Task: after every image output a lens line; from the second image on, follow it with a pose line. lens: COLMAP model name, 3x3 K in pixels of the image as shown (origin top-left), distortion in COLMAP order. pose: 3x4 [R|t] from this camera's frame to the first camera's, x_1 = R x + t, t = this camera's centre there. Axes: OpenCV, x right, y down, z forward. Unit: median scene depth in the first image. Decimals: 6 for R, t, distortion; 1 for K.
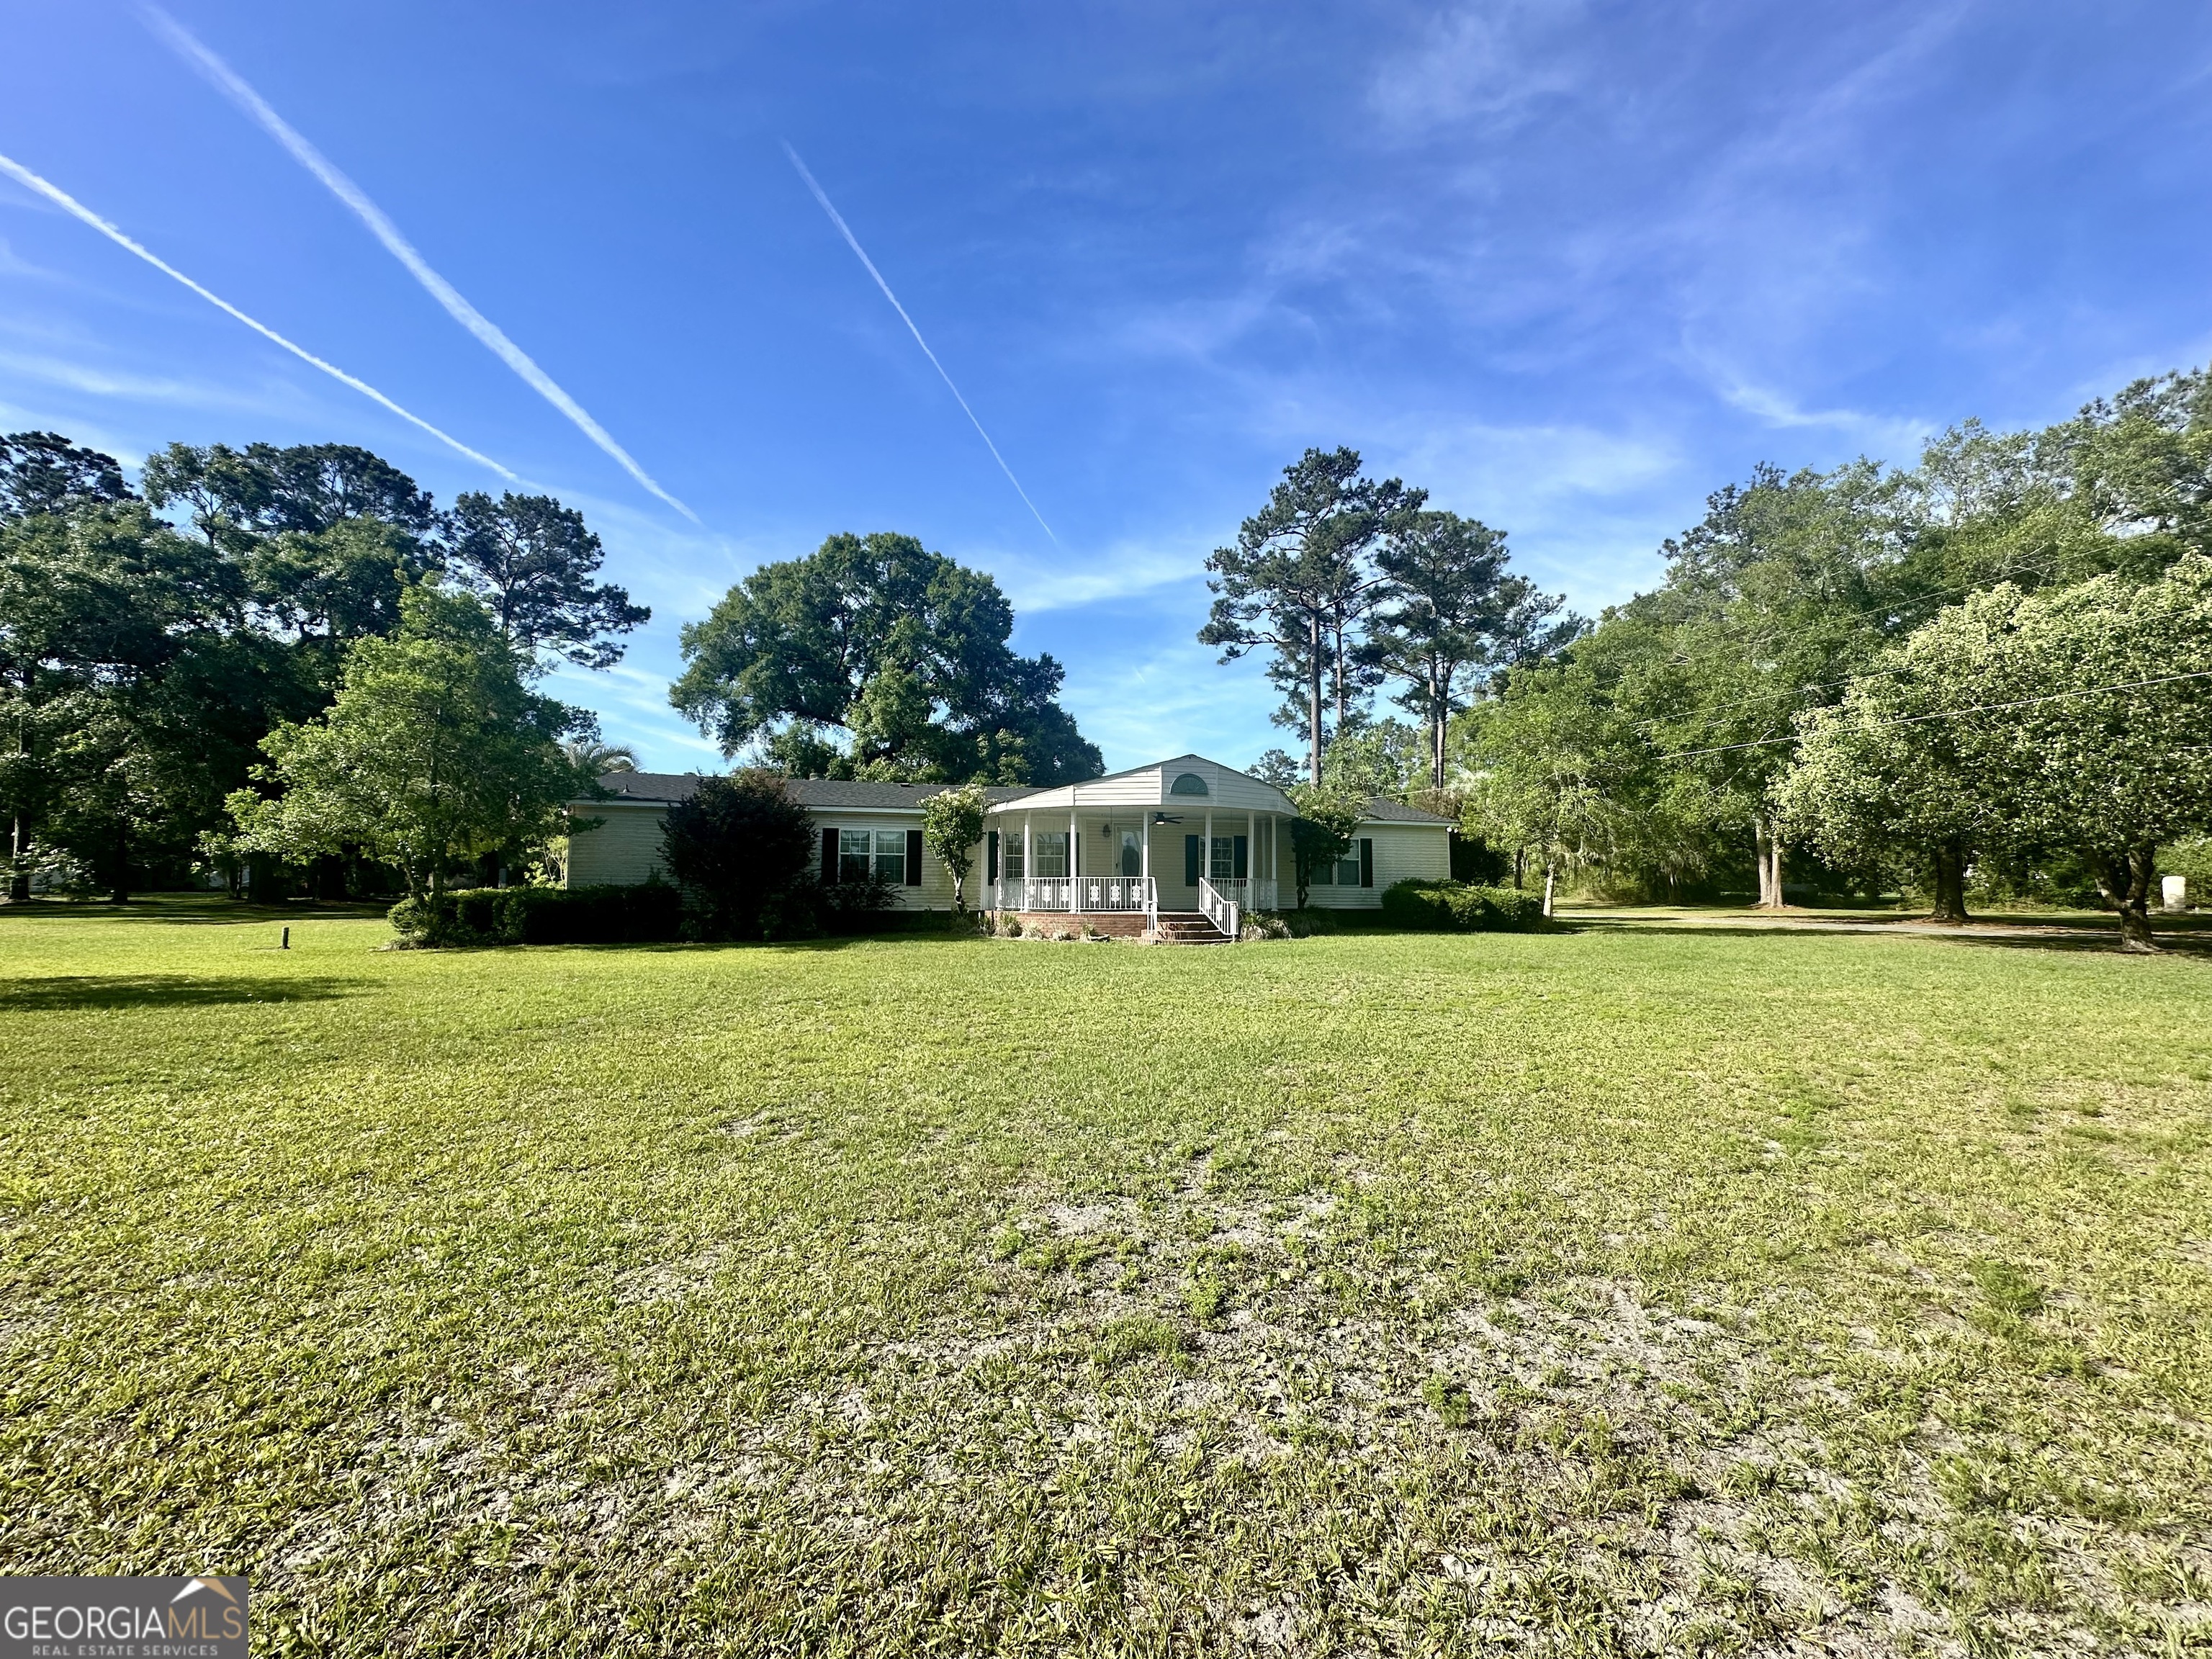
lens RADIAL K [[884.1, 0, 1110.5], [0, 884.1, 790.7], [0, 0, 1]] dist [-0.001708, -0.000092]
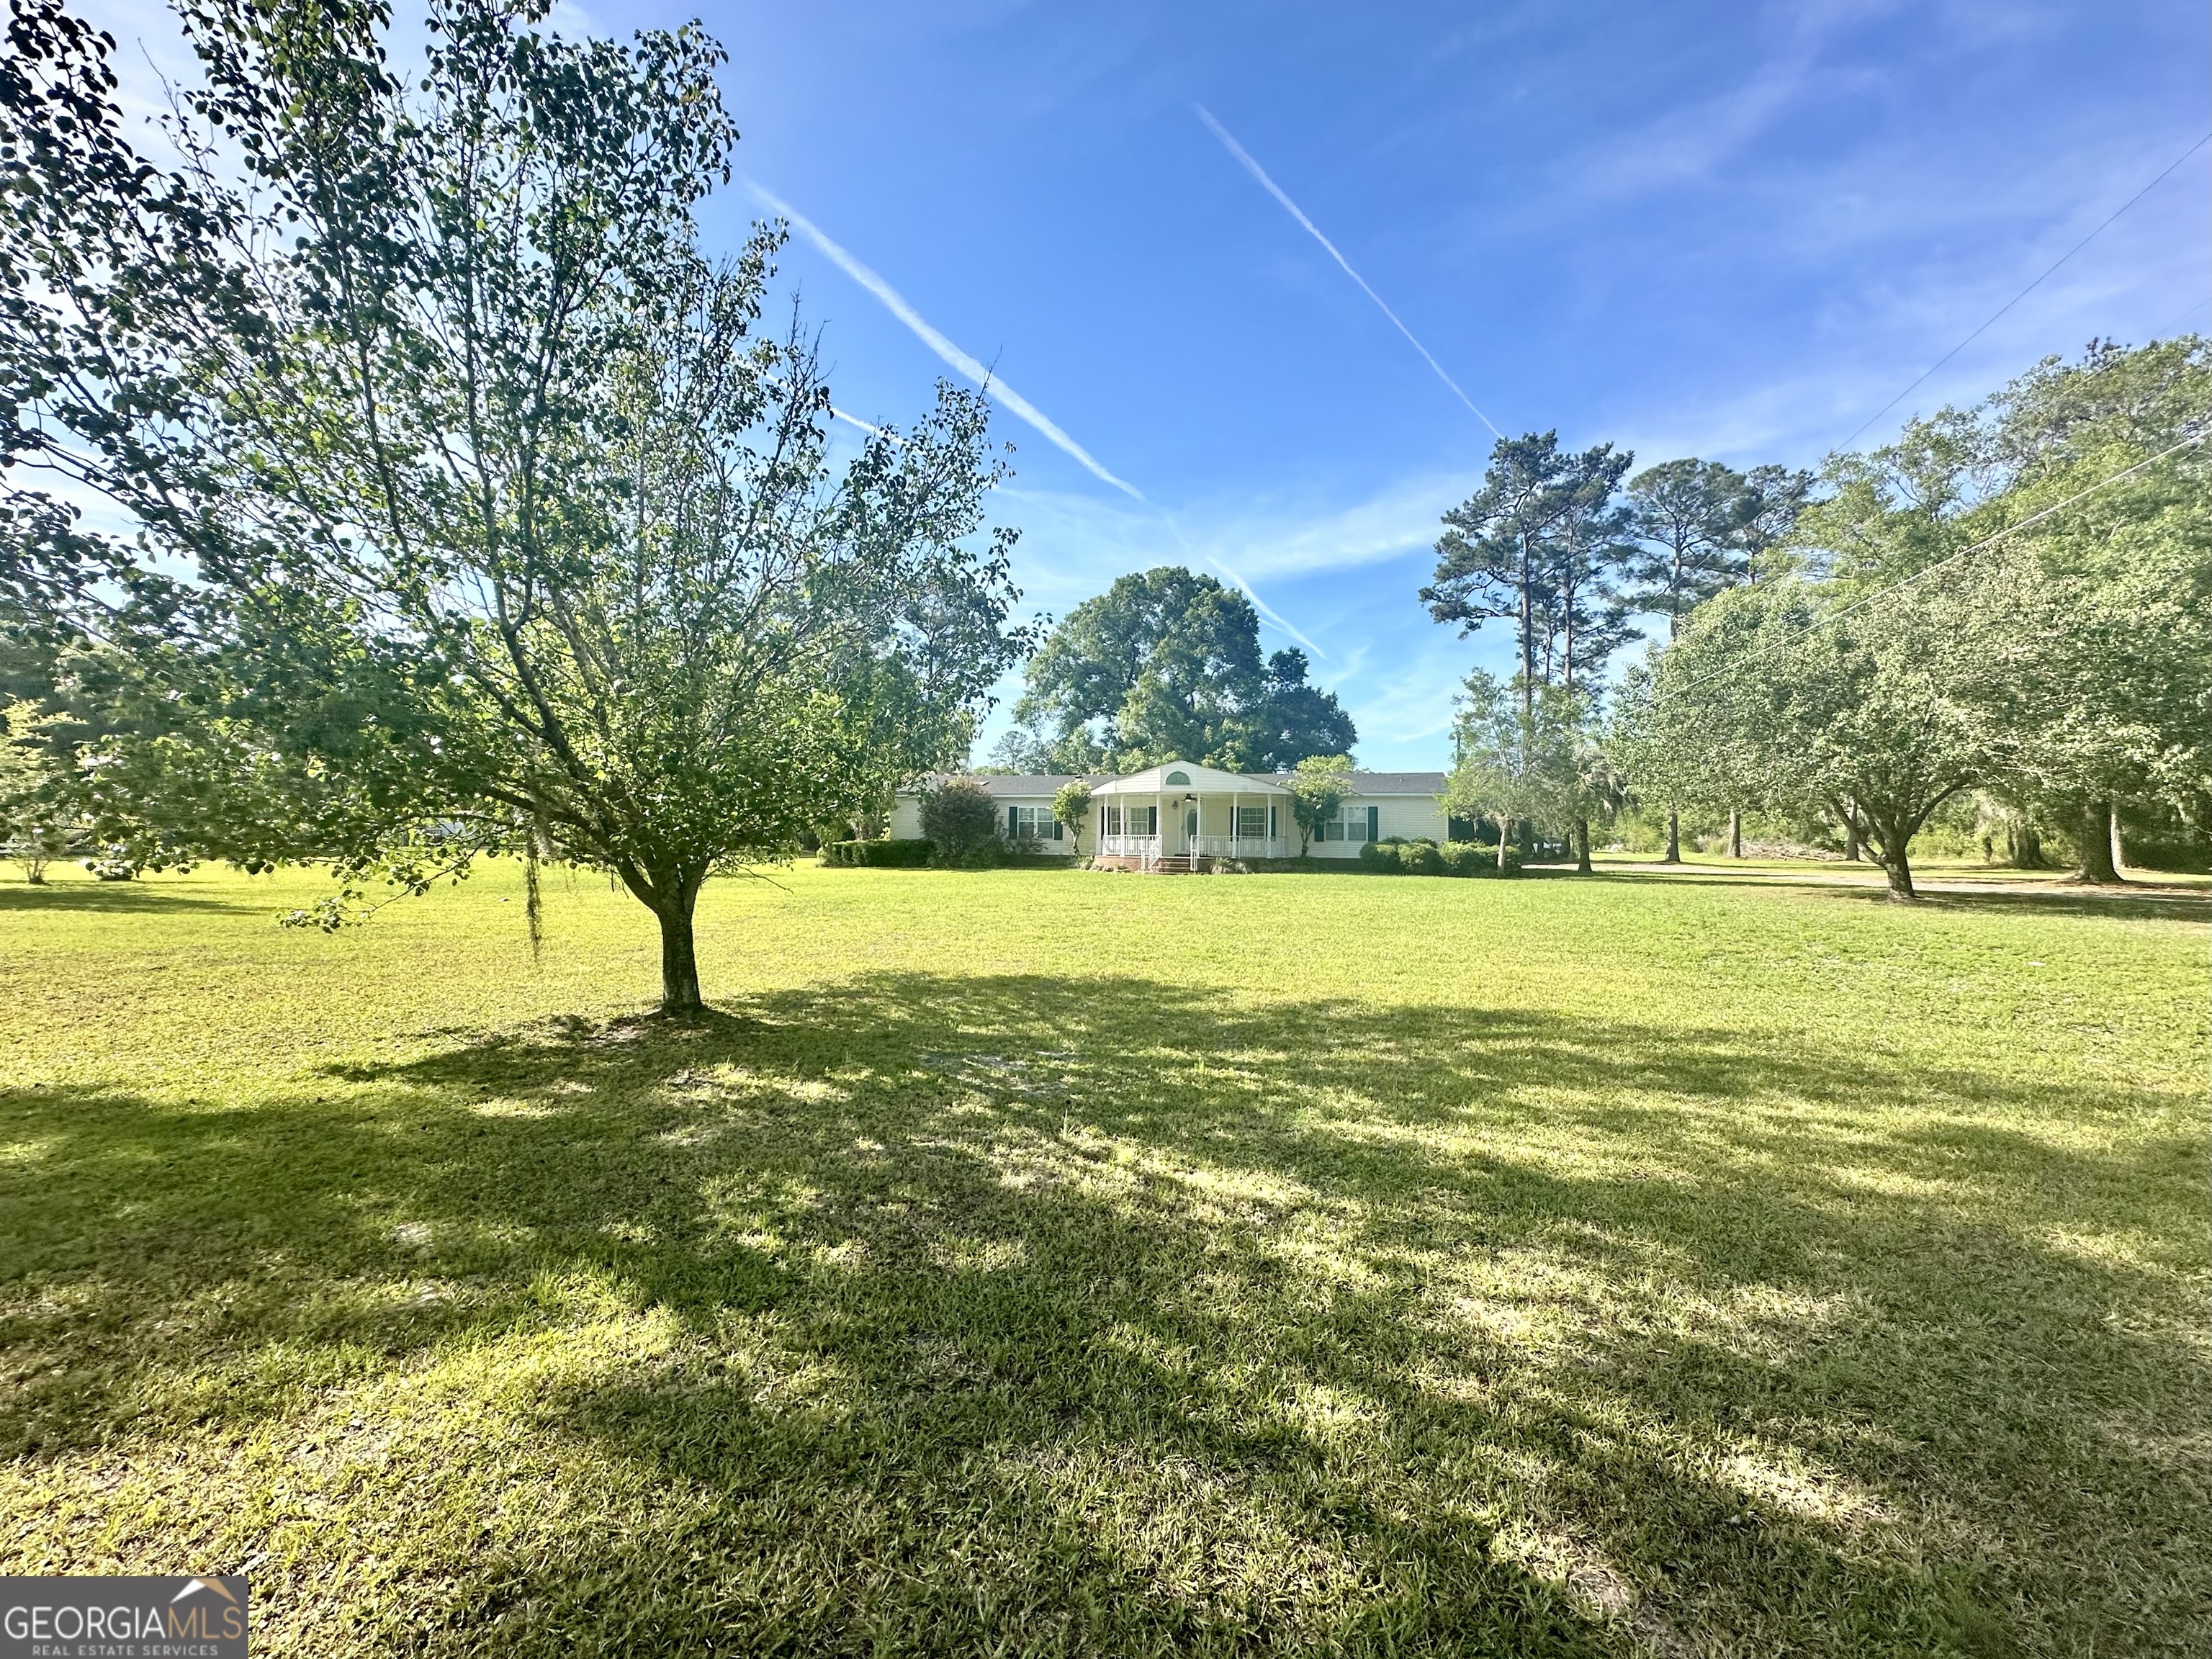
lens RADIAL K [[884.1, 0, 1106.3], [0, 884.1, 831.5], [0, 0, 1]] dist [-0.001708, -0.000092]
pose [[0.881029, 0.000320, -0.473061, 0.279237], [0.046965, 0.995000, 0.088141, -0.024324], [0.470724, -0.099873, 0.876609, -0.199822]]
